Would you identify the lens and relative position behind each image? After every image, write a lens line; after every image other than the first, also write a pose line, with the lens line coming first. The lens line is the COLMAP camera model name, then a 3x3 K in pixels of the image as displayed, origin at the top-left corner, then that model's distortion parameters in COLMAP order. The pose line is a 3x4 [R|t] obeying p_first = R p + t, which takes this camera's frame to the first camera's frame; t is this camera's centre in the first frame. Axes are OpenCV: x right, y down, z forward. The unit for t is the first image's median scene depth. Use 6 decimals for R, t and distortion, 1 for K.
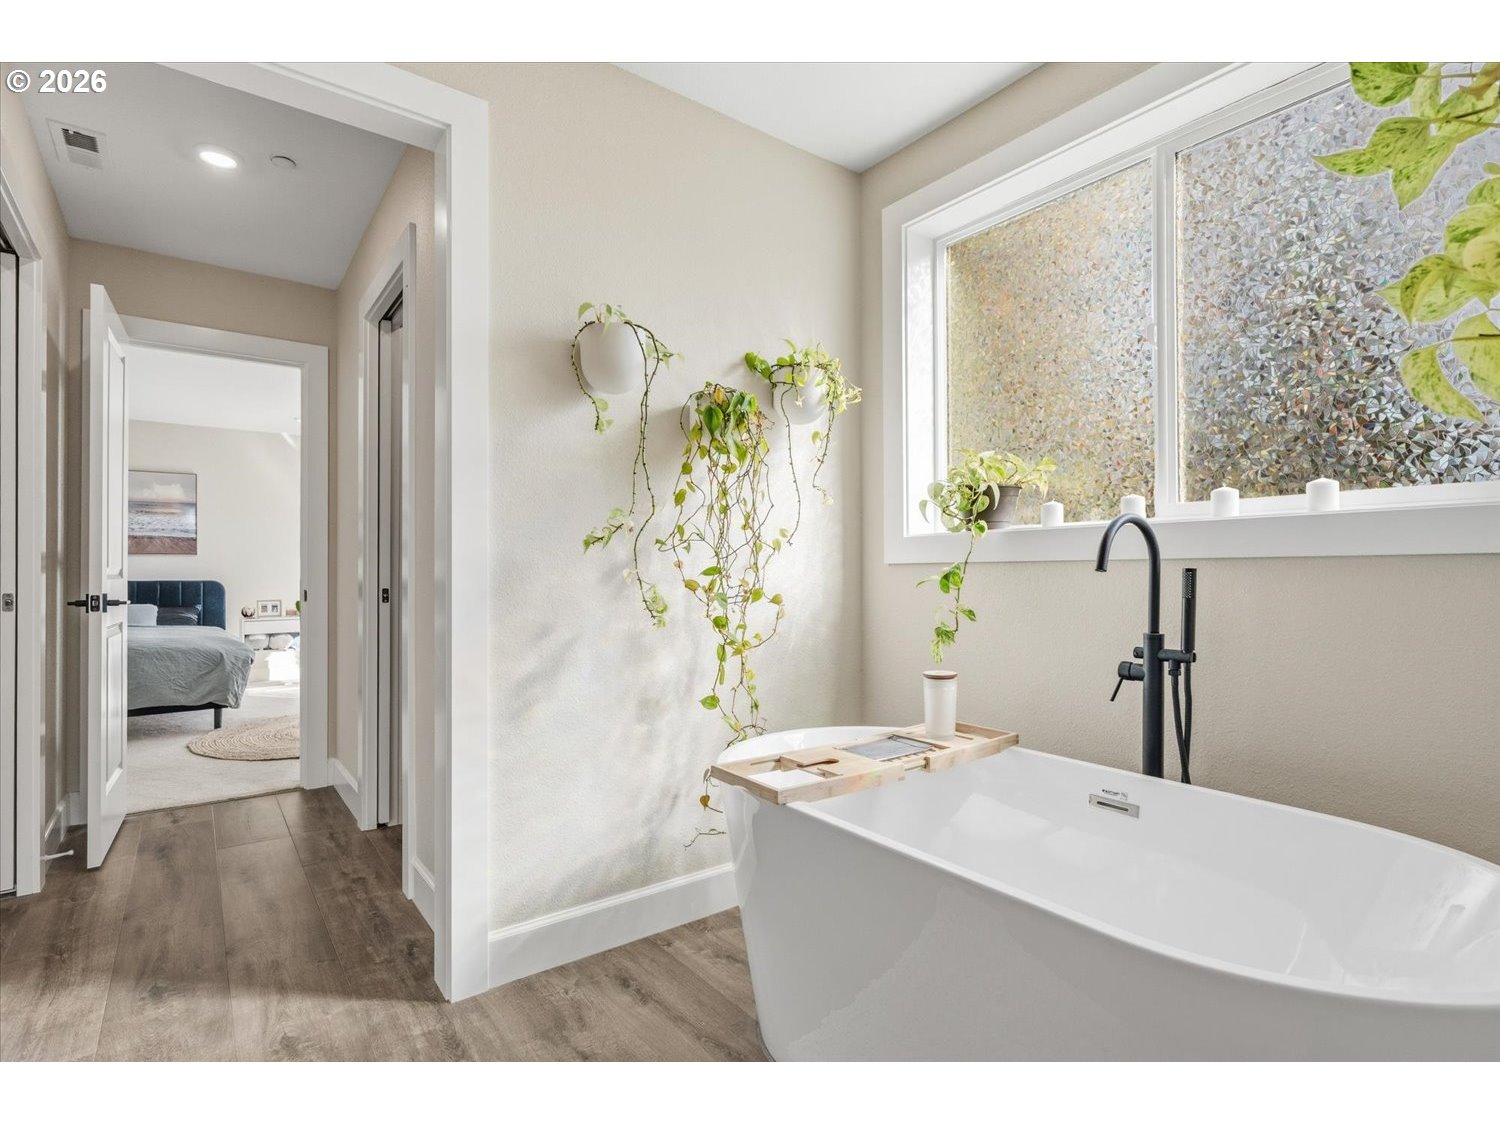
lens RADIAL K [[751.5, 0, 748.8], [0, 751.5, 567.9], [0, 0, 1]] dist [0.002743, 0.000115]
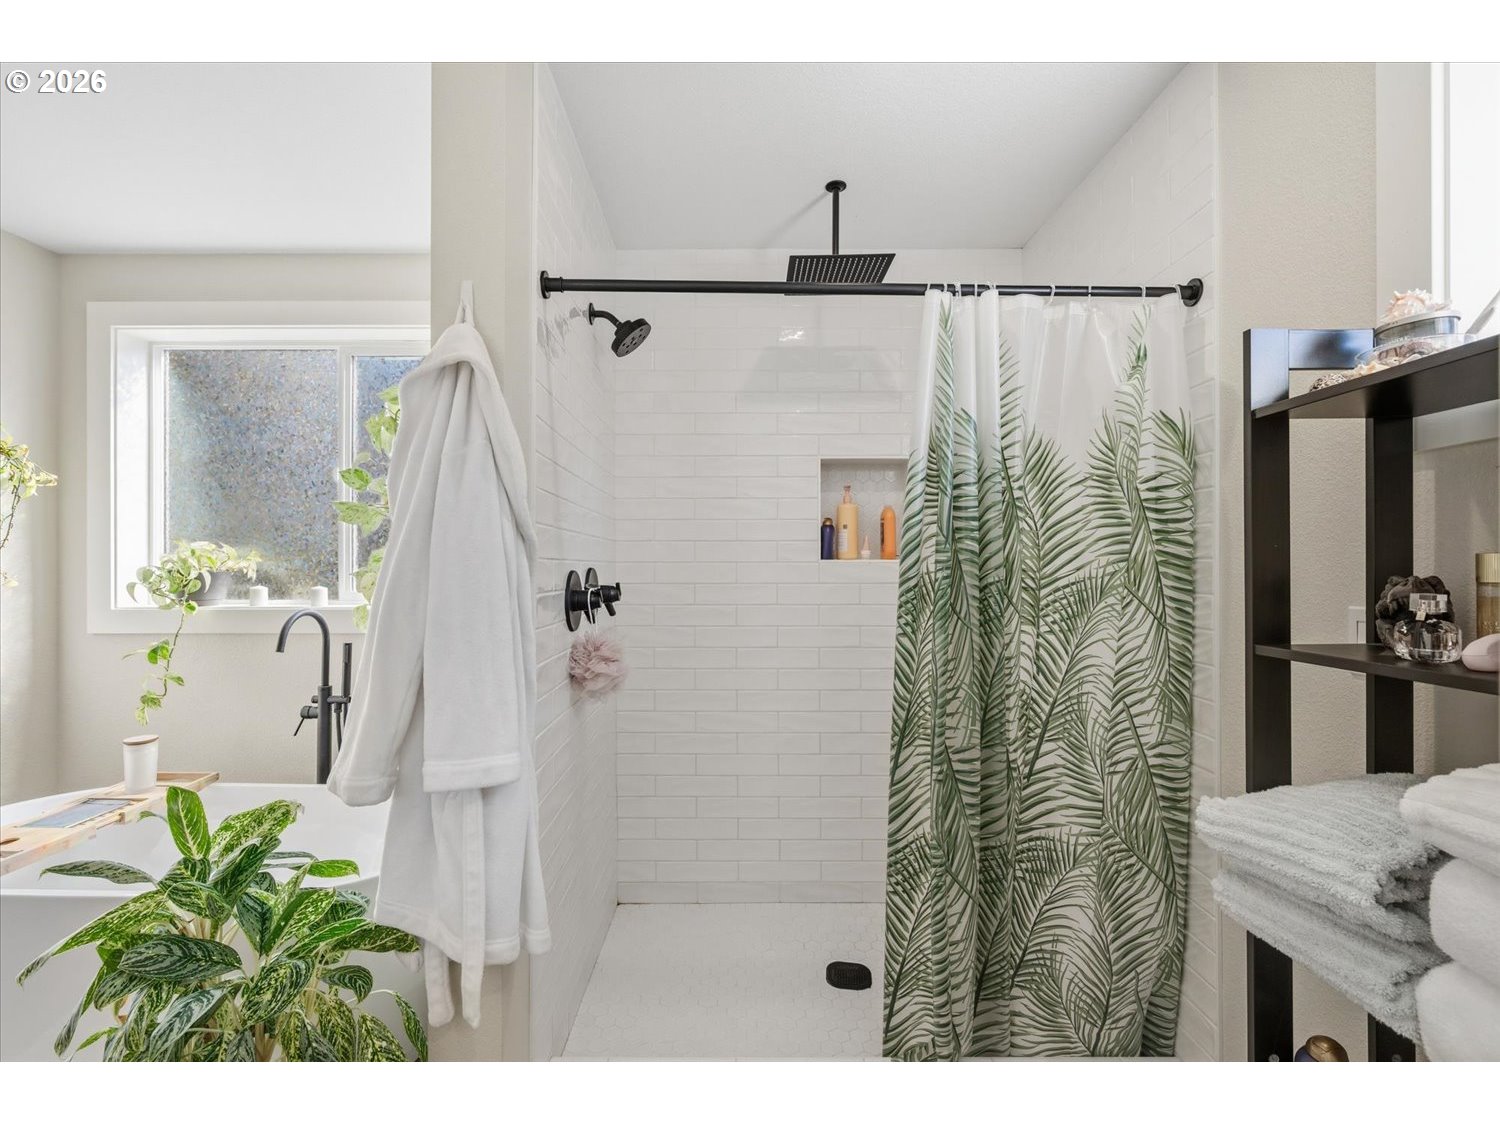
lens RADIAL K [[685.1, 0, 747.5], [0, 685.1, 561.0], [0, 0, 1]] dist [-0.001102, 0.000509]
pose [[0.606338, 0.004315, 0.795195, -0.030615], [-0.008754, 0.999961, 0.001248, -0.138930], [-0.795159, -0.007718, 0.606352, -0.403053]]
